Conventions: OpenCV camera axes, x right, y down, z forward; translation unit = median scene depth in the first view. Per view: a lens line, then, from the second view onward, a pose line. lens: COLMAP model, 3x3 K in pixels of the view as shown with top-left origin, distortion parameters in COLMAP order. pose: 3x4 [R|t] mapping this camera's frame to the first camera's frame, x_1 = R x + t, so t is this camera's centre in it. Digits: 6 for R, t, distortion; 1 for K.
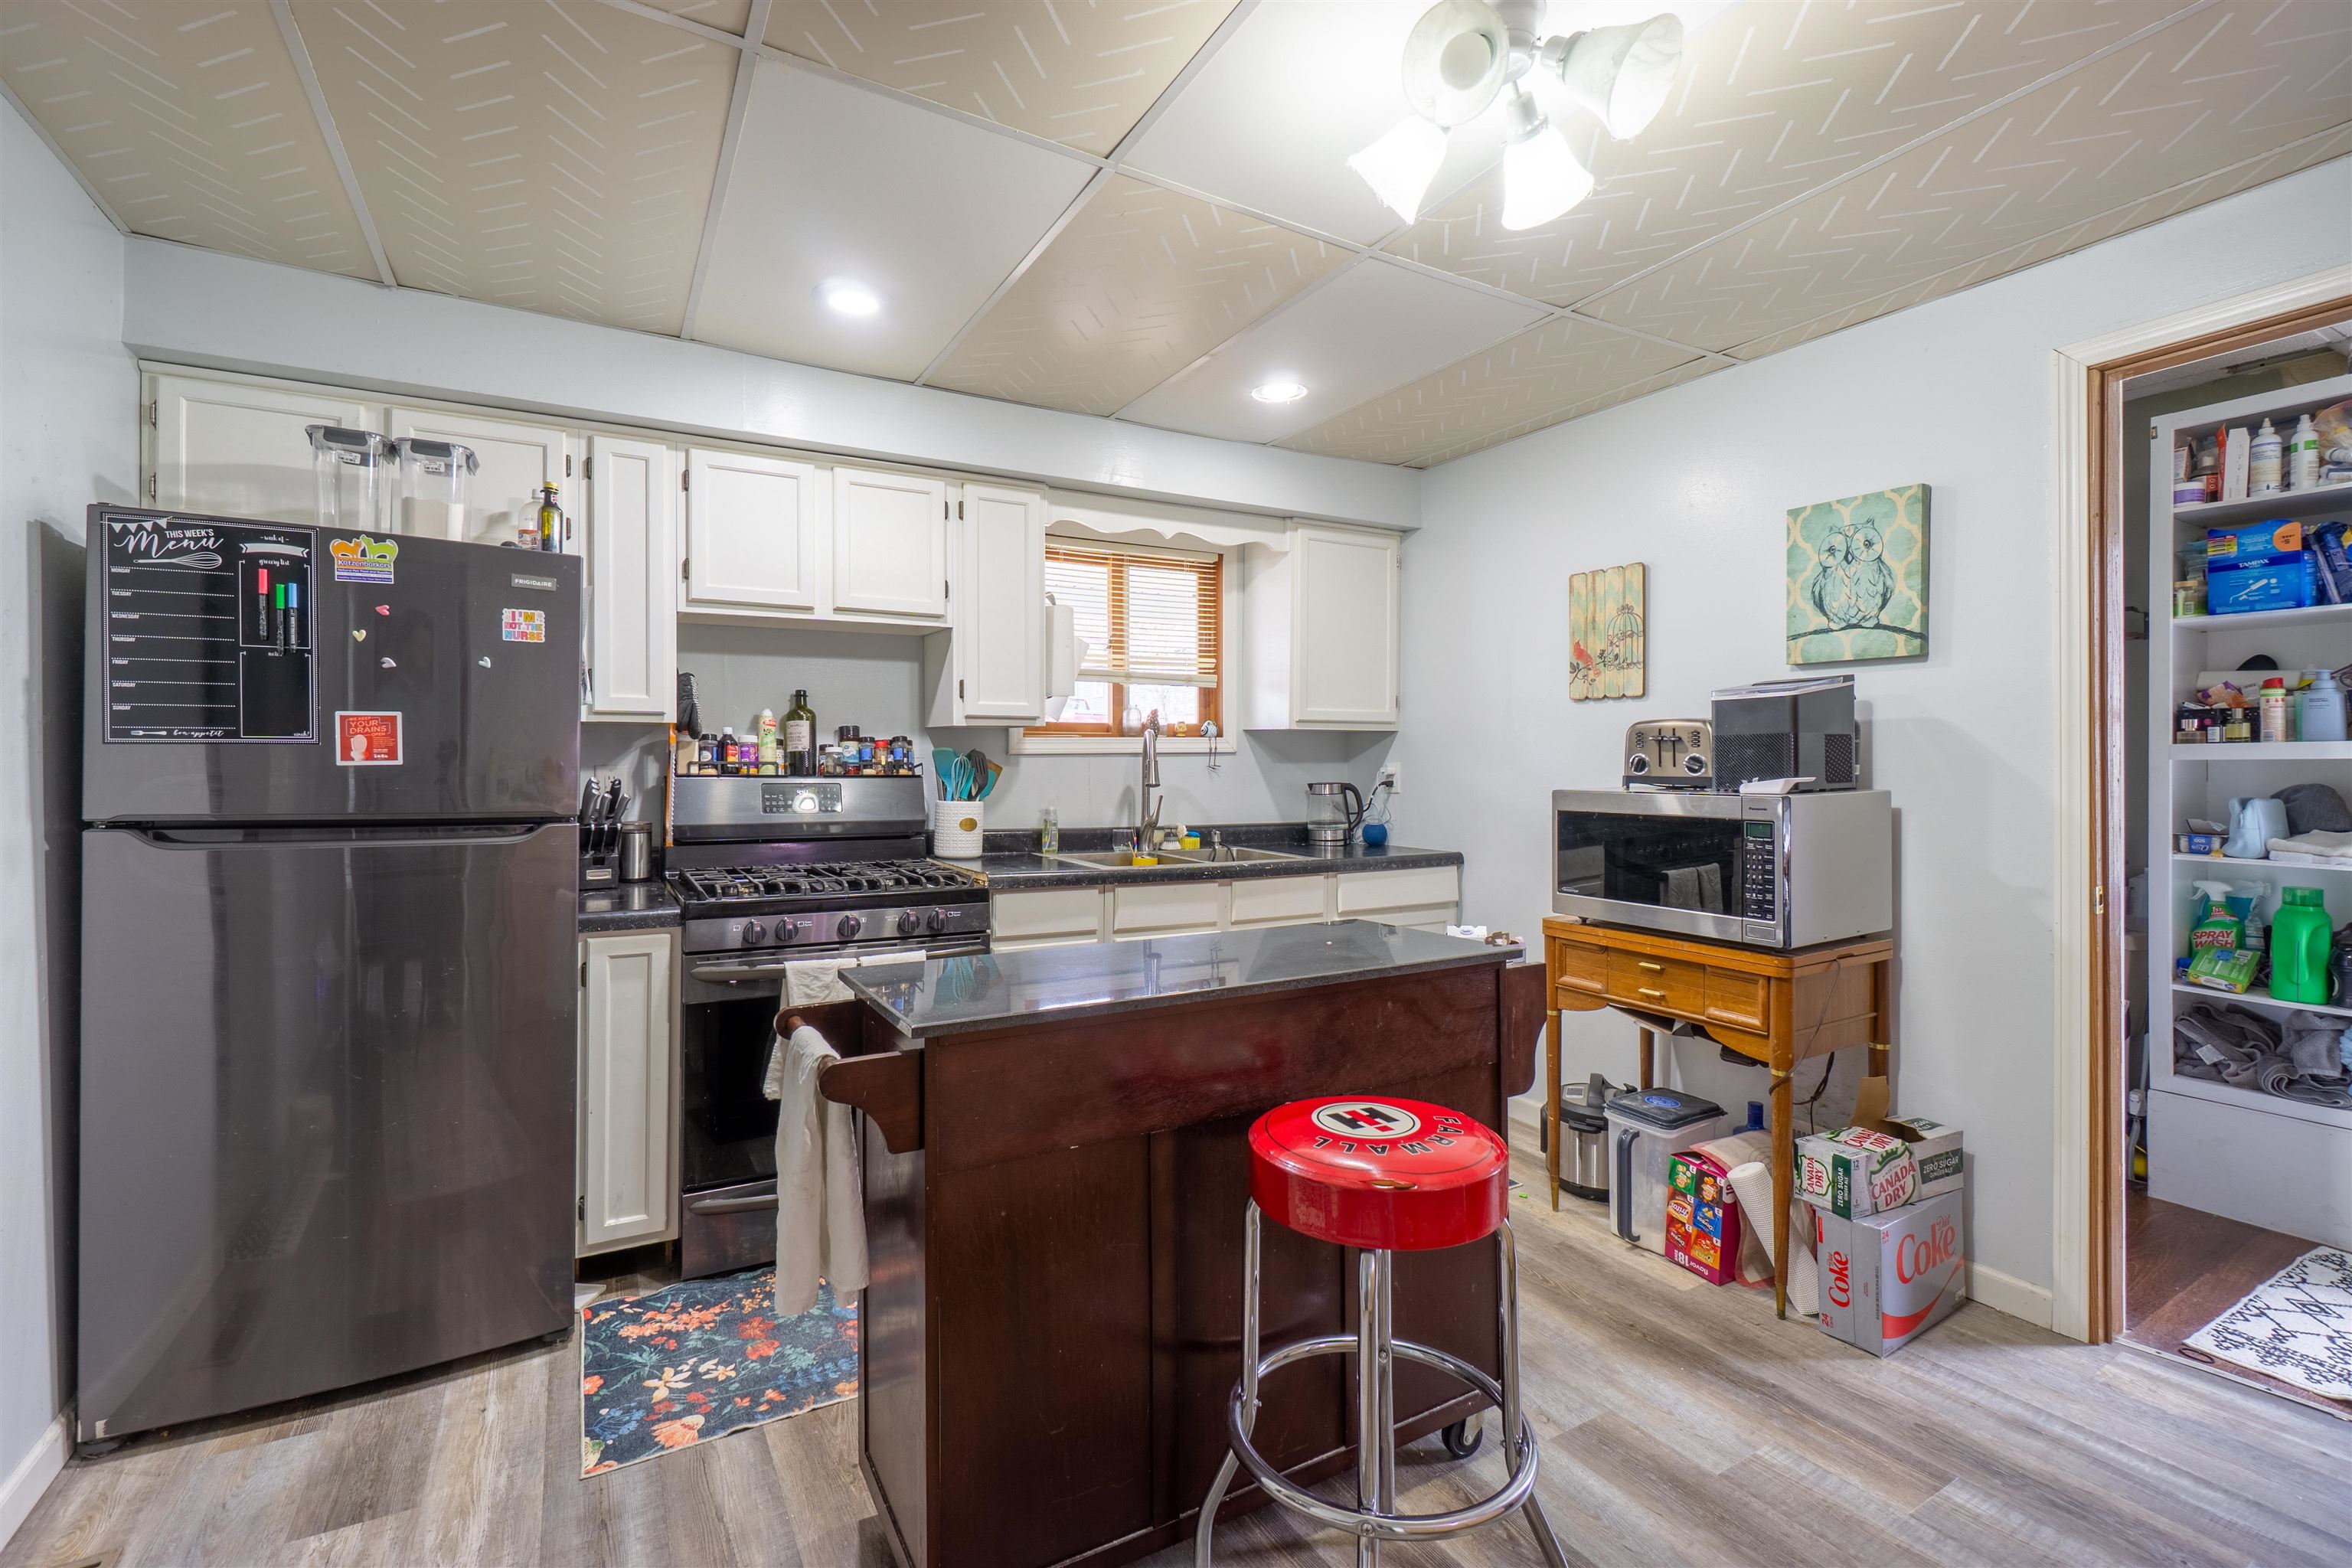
lens RADIAL K [[998.5, 0, 1138.2], [0, 998.5, 778.7], [0, 0, 1]] dist [-0.001425, -0.000201]
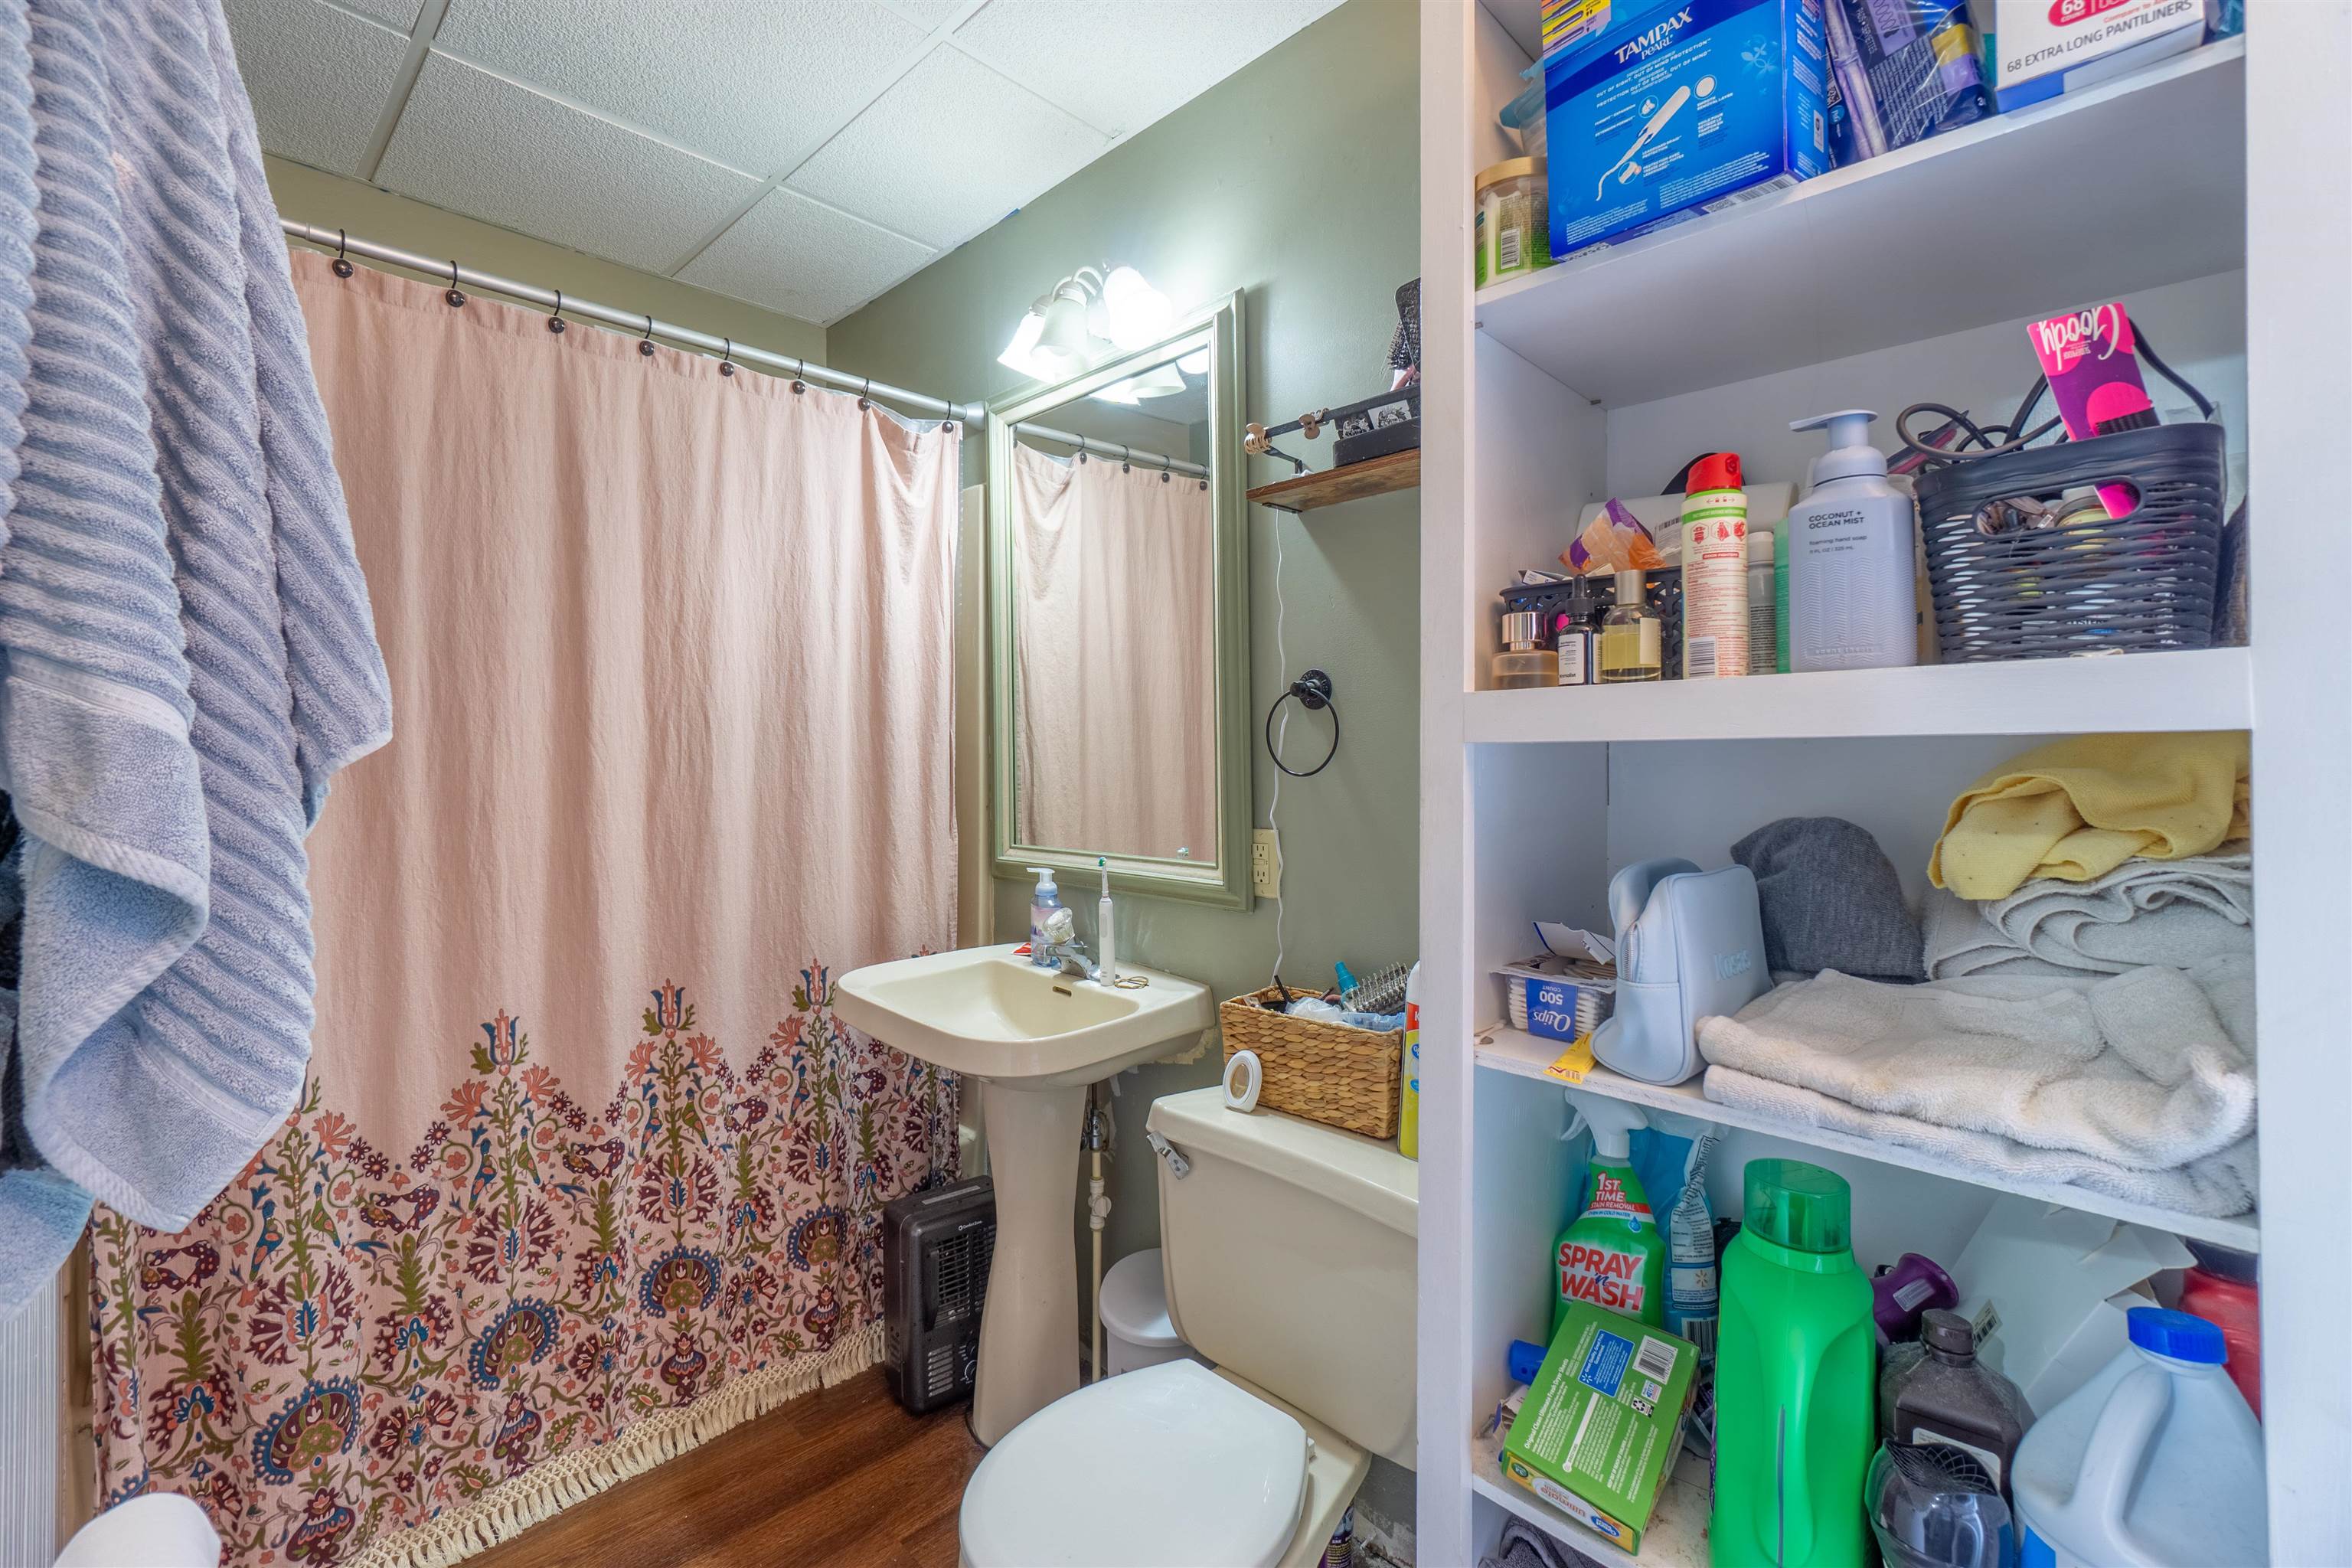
lens RADIAL K [[1020.8, 0, 1166.0], [0, 1020.8, 761.0], [0, 0, 1]] dist [-0.012153, -0.000293]
pose [[0.956015, 0.003455, 0.293296, 0.842786], [-0.000490, 0.999948, -0.010181, -0.009712], [-0.293316, 0.009590, 0.955967, 0.716450]]
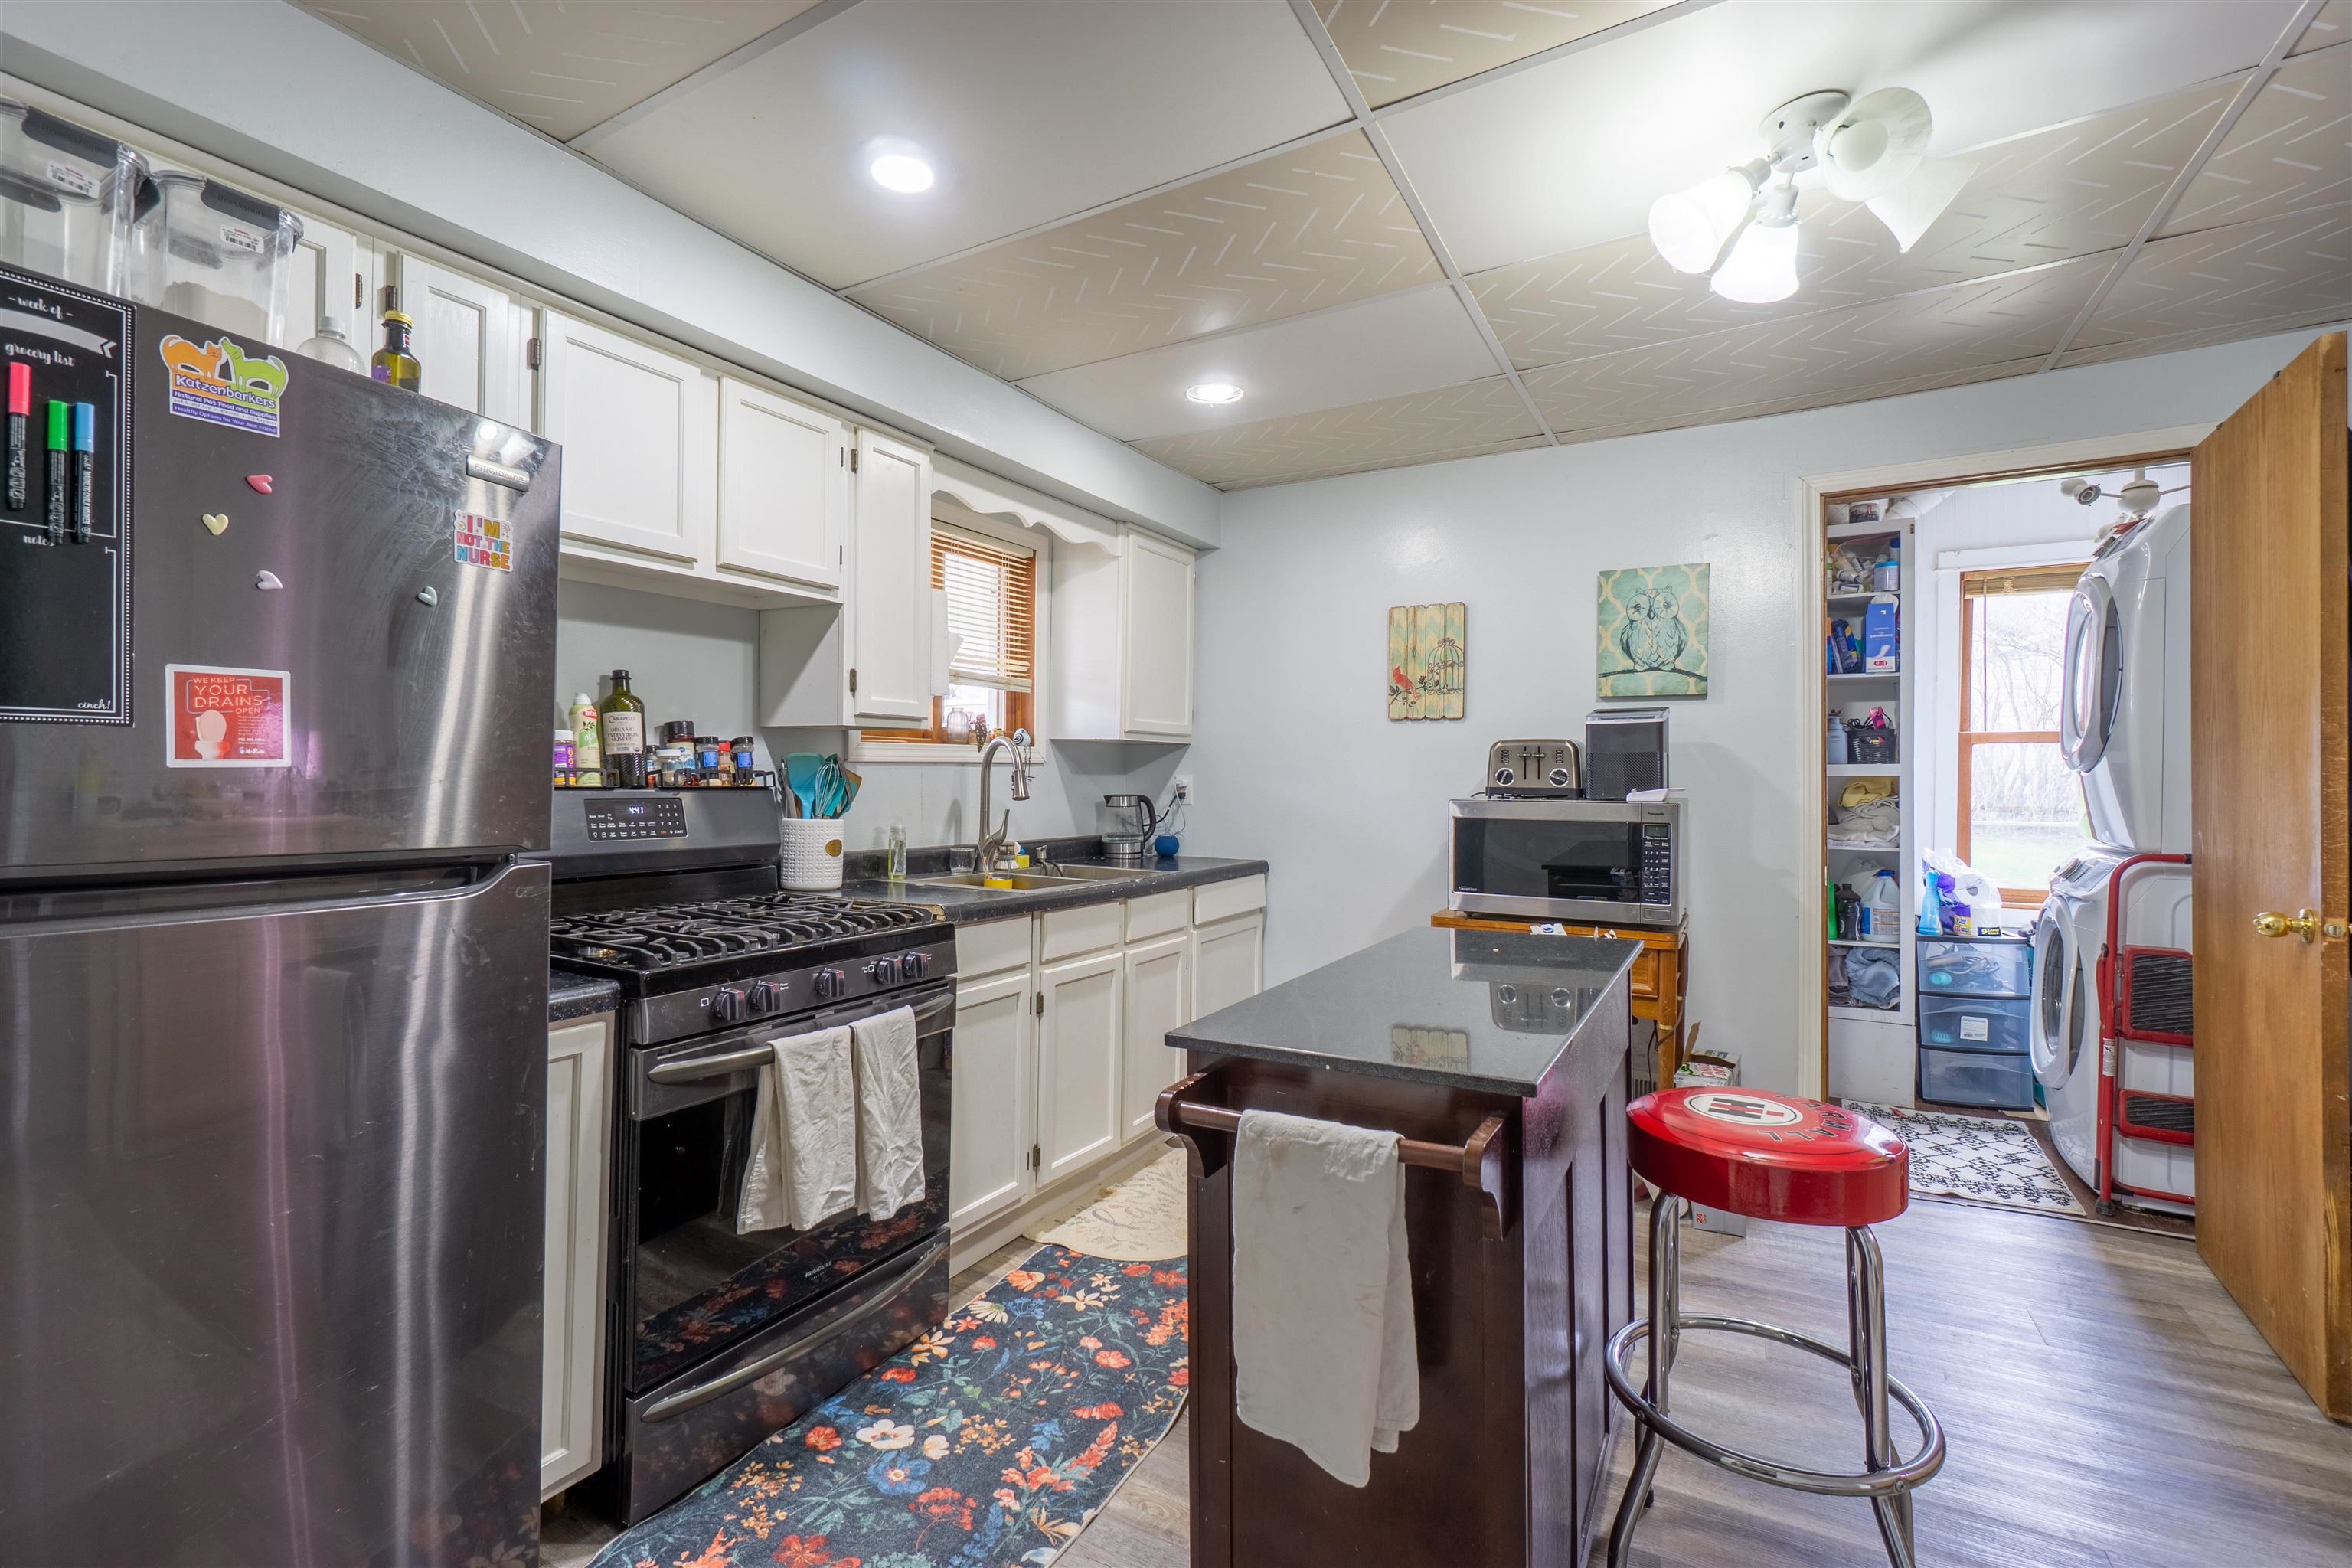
lens RADIAL K [[1006.2, 0, 1136.8], [0, 1006.2, 788.7], [0, 0, 1]] dist [-0.001178, 0.003965]
pose [[0.864408, -0.001168, 0.502790, -0.434719], [0.002544, 0.999995, -0.002051, 0.000235], [-0.502785, 0.003052, 0.864406, 0.197973]]
